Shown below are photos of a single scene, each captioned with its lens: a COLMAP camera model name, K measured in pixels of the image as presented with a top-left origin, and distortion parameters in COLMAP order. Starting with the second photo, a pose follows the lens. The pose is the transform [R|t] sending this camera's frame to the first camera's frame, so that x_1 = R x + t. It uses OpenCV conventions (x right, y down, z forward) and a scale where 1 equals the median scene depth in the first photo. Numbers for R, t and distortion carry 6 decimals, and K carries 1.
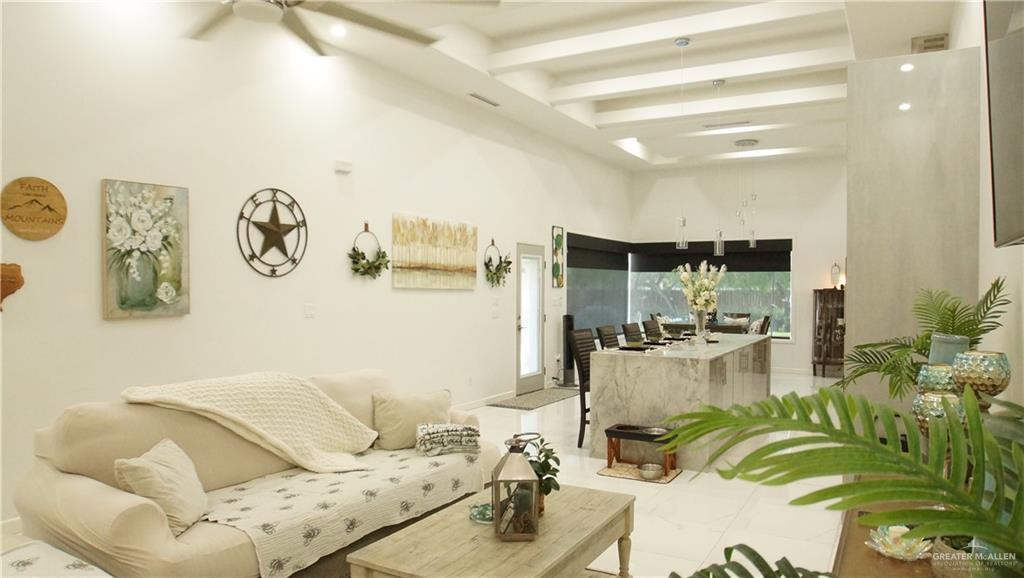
lens RADIAL K [[682.5, 0, 514.2], [0, 682.5, 285.6], [0, 0, 1]] dist [-0.073463, 0.031158]
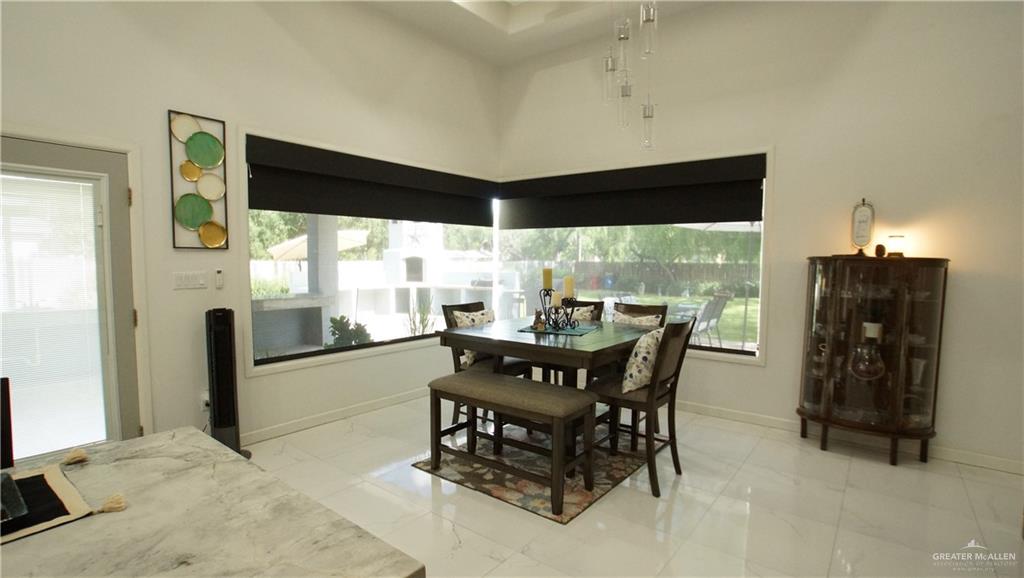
lens RADIAL K [[482.5, 0, 514.6], [0, 482.5, 288.6], [0, 0, 1]] dist [-0.027536, -0.000150]
pose [[0.989206, 0.012994, -0.145953, 0.295792], [-0.004054, 0.998106, 0.061384, 0.008207], [0.146474, -0.060130, 0.987385, 0.651870]]
